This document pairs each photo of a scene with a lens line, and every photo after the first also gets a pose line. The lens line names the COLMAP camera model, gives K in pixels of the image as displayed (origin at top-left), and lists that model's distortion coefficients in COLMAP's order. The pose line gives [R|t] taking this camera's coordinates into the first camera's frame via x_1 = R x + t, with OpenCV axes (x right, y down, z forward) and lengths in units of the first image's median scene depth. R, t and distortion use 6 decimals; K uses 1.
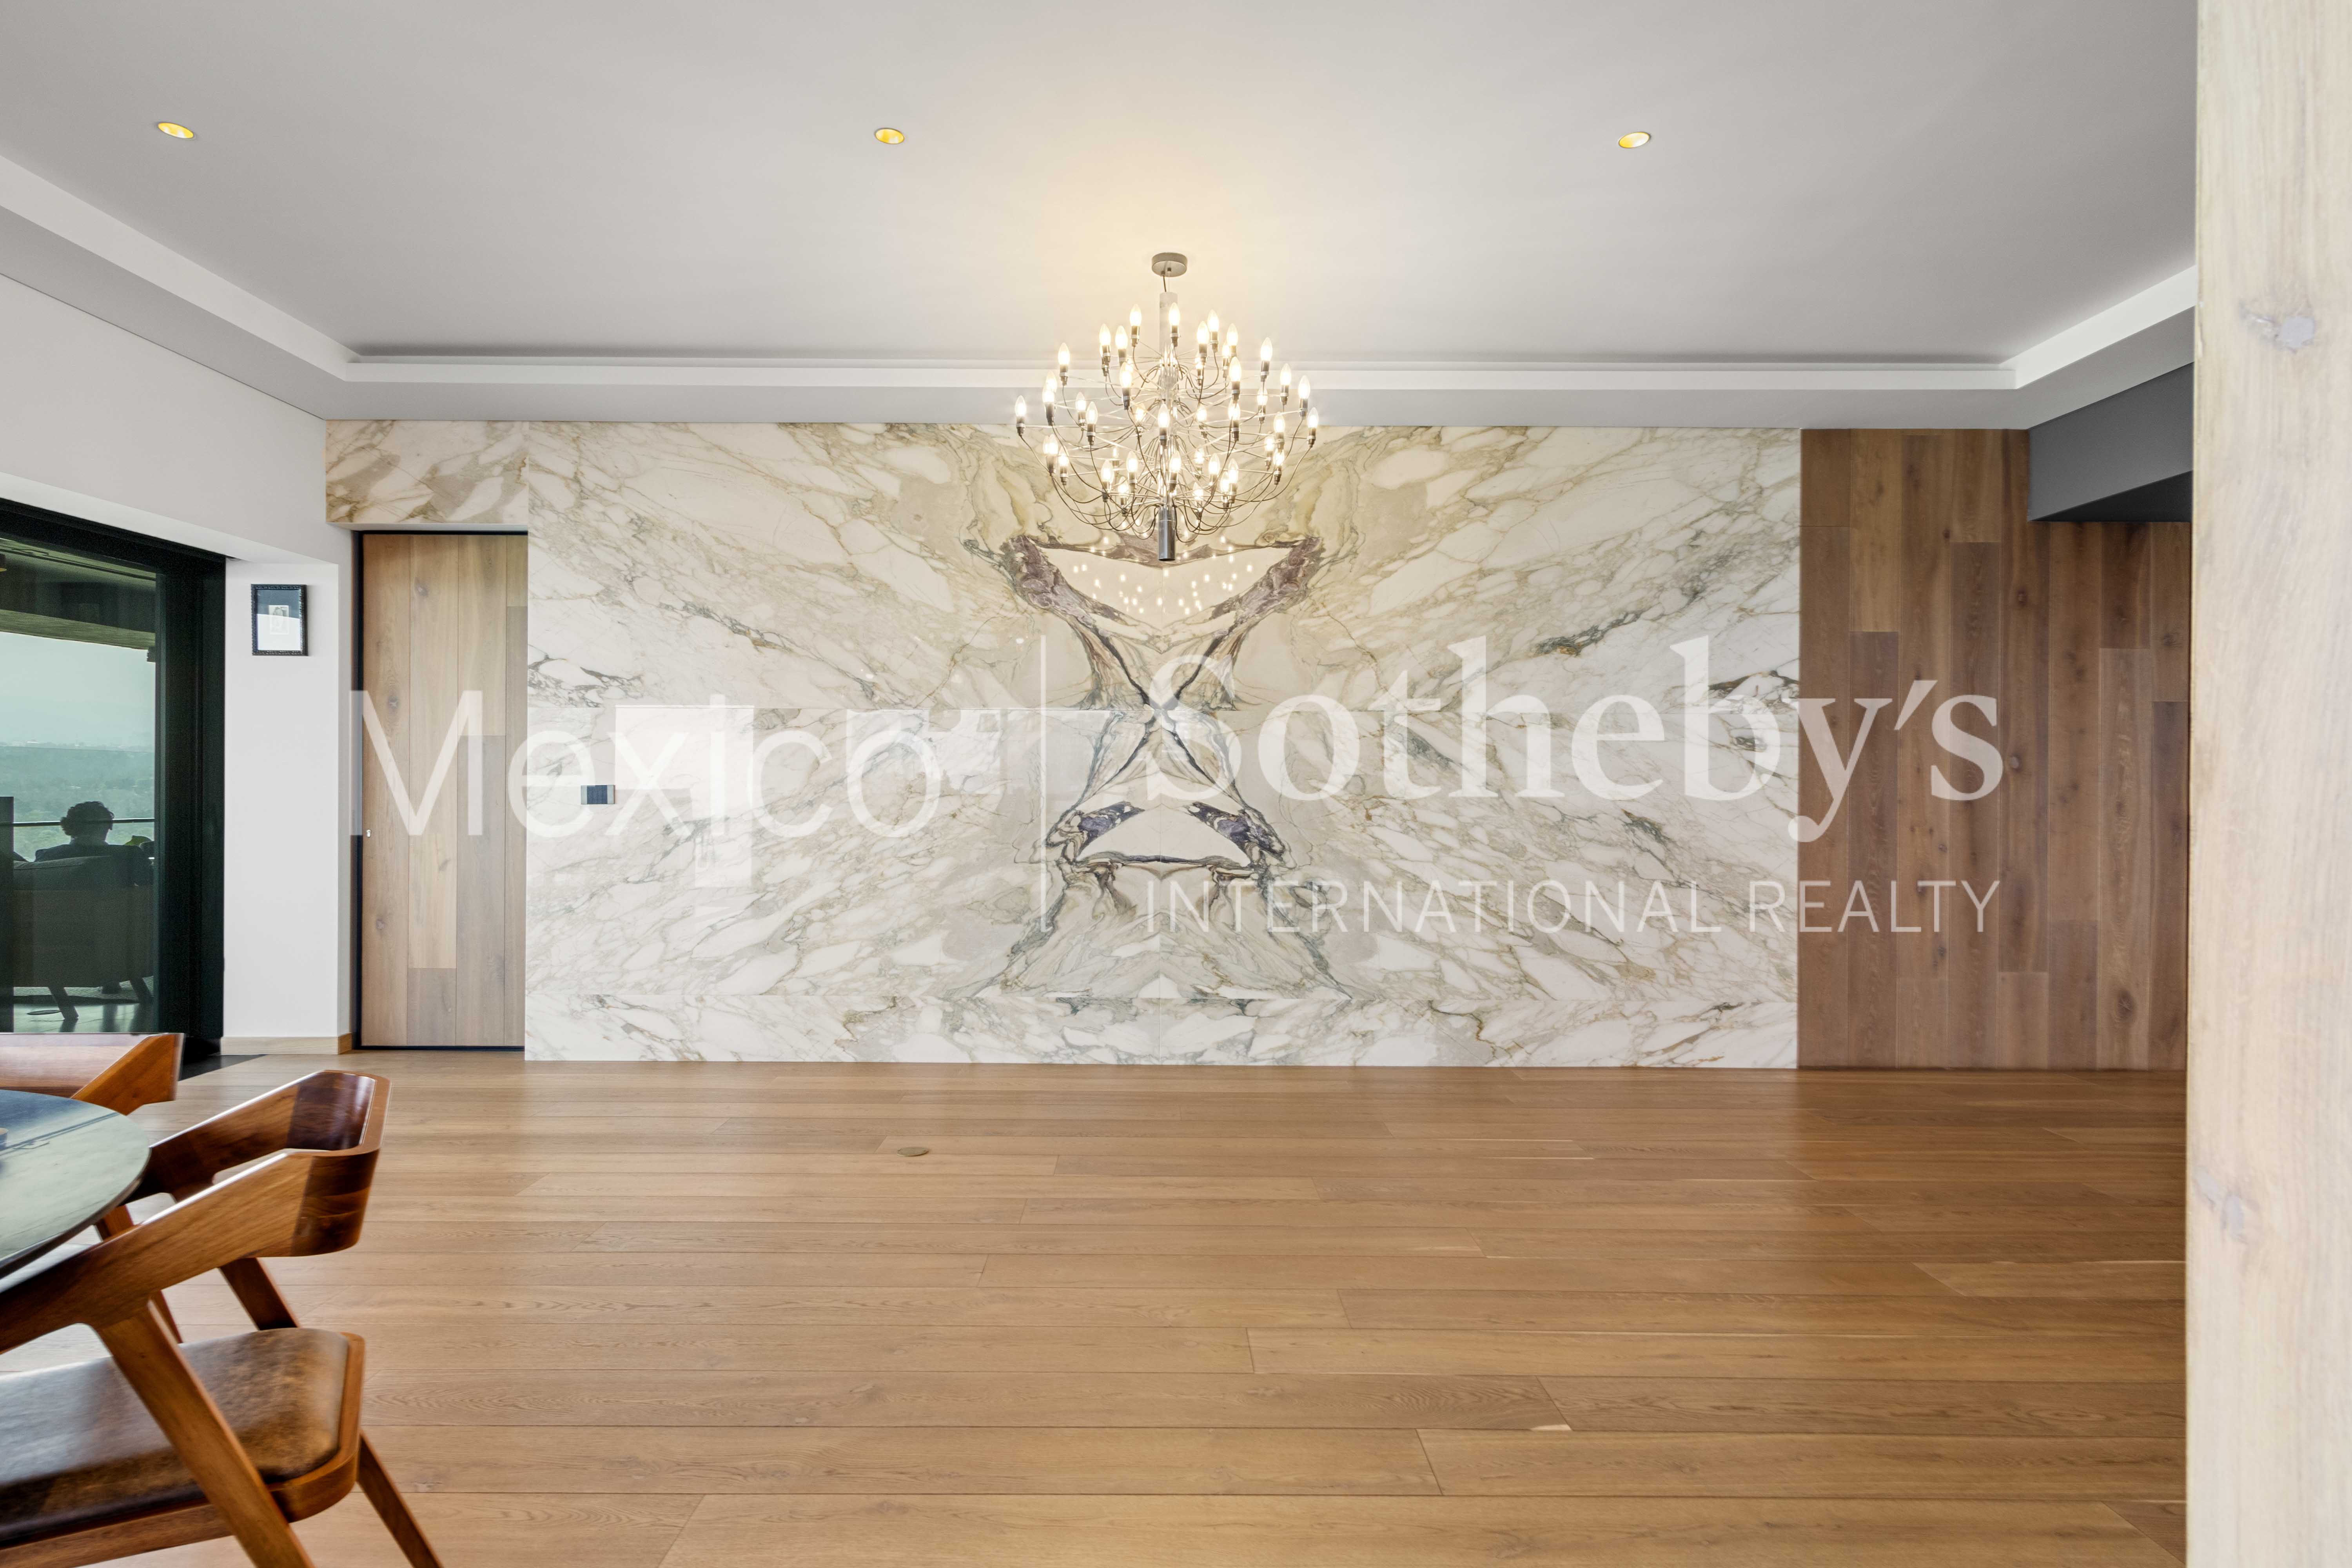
lens RADIAL K [[1242.6, 0, 1166.5], [0, 1242.6, 803.1], [0, 0, 1]] dist [0.009856, 0.000413]
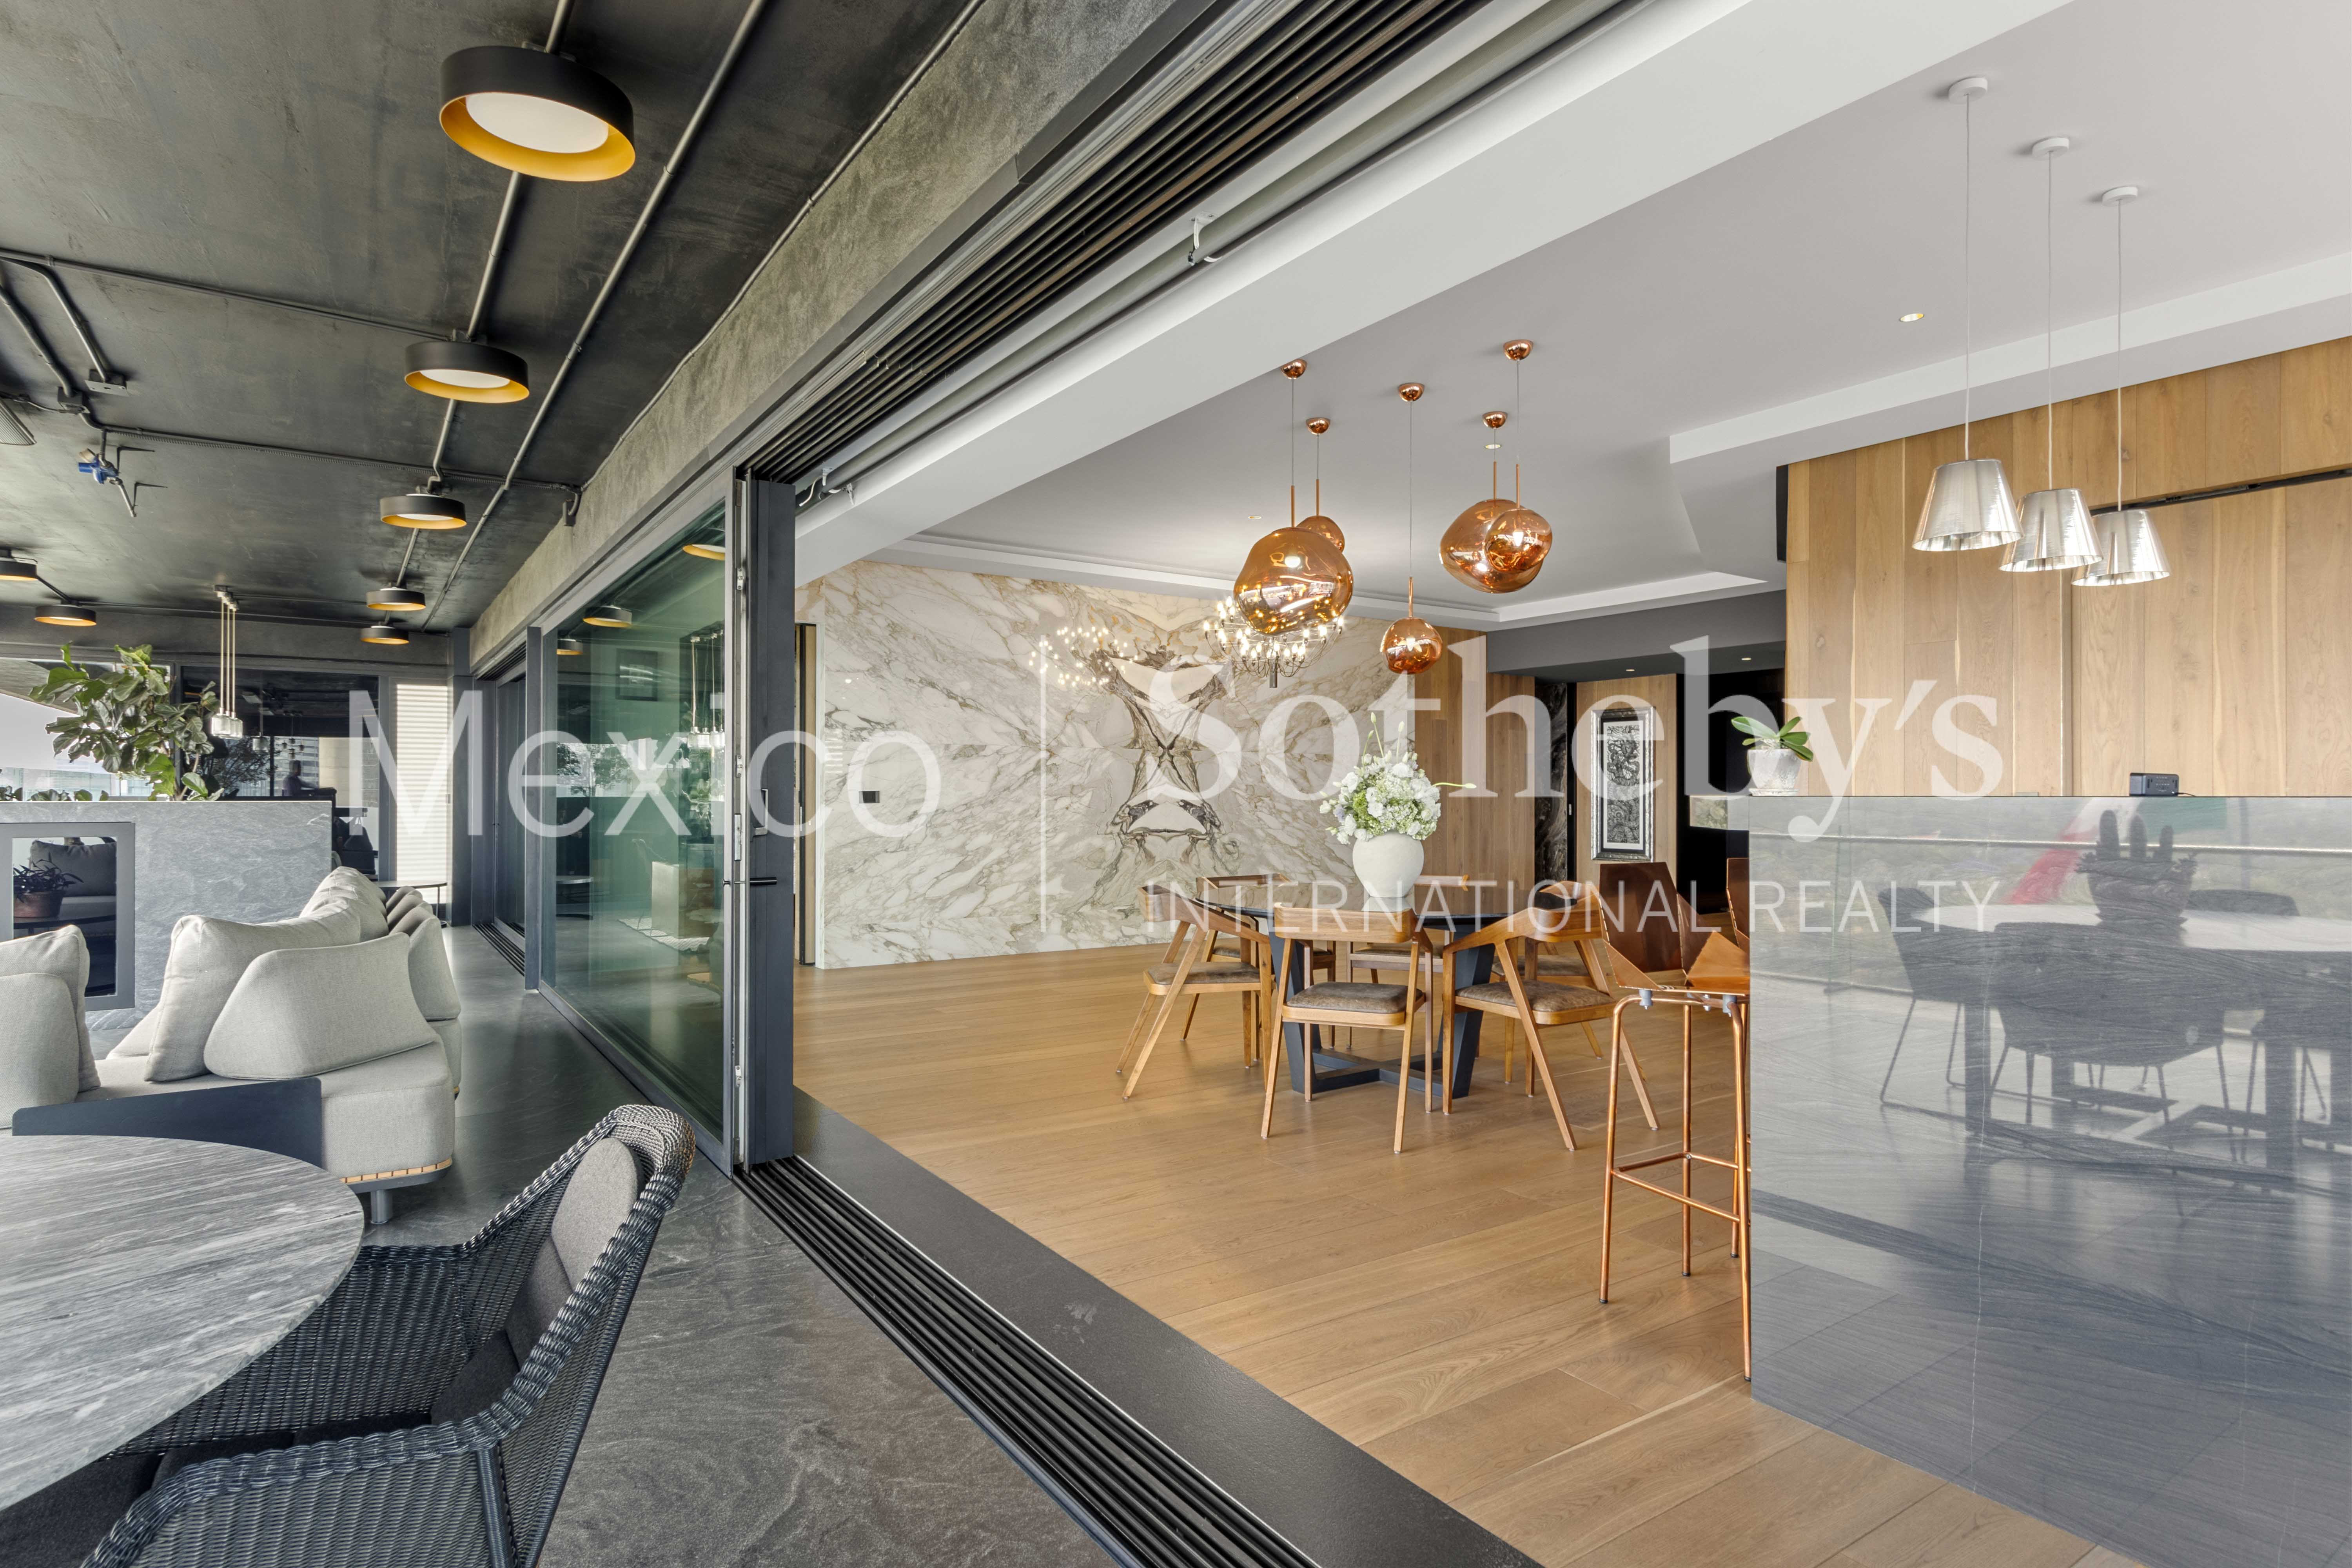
lens RADIAL K [[1242.6, 0, 1180.1], [0, 1242.6, 788.1], [0, 0, 1]] dist [0.009856, 0.000413]
pose [[0.821928, -0.000383, 0.569591, -1.031715], [0.003747, 0.999982, -0.004734, -0.009002], [-0.569579, 0.006025, 0.821915, -0.520133]]
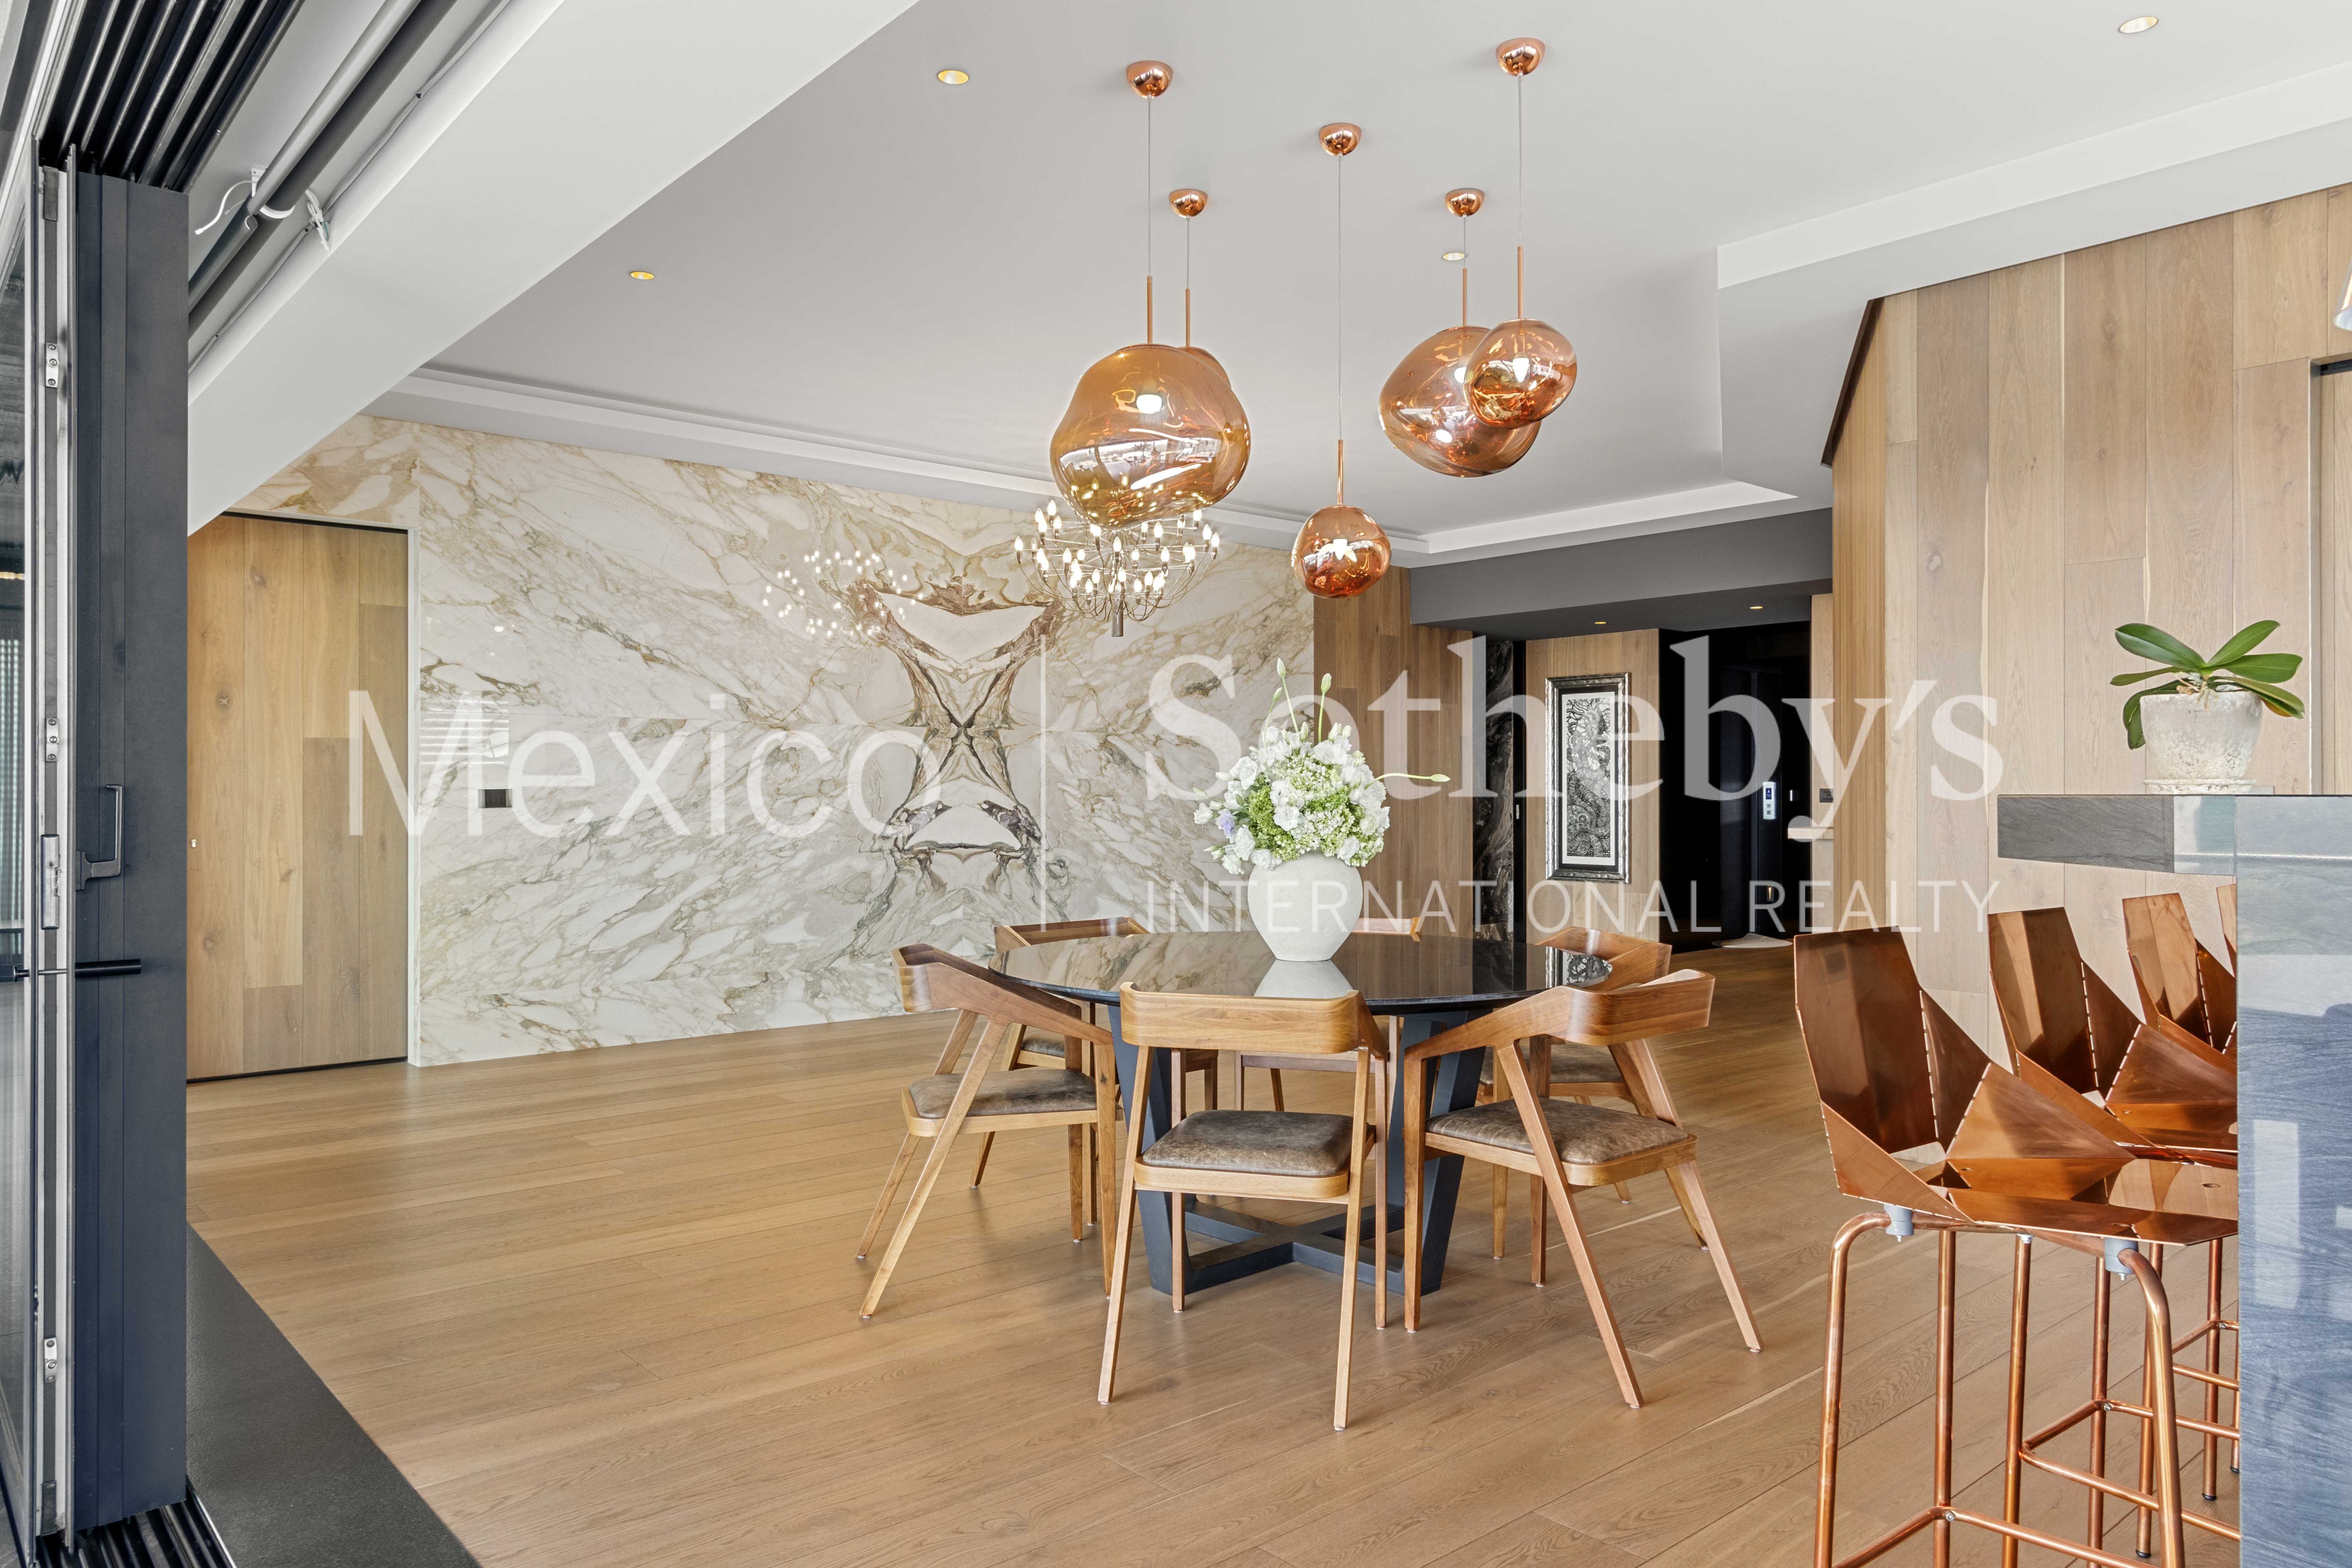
lens RADIAL K [[1571.8, 0, 1177.3], [0, 1571.8, 786.7], [0, 0, 1]] dist [0.027524, 0.002474]
pose [[0.752569, -0.003220, 0.658505, -0.890914], [0.006719, 0.999974, -0.002789, -0.009200], [-0.658479, 0.006523, 0.752571, -0.345537]]
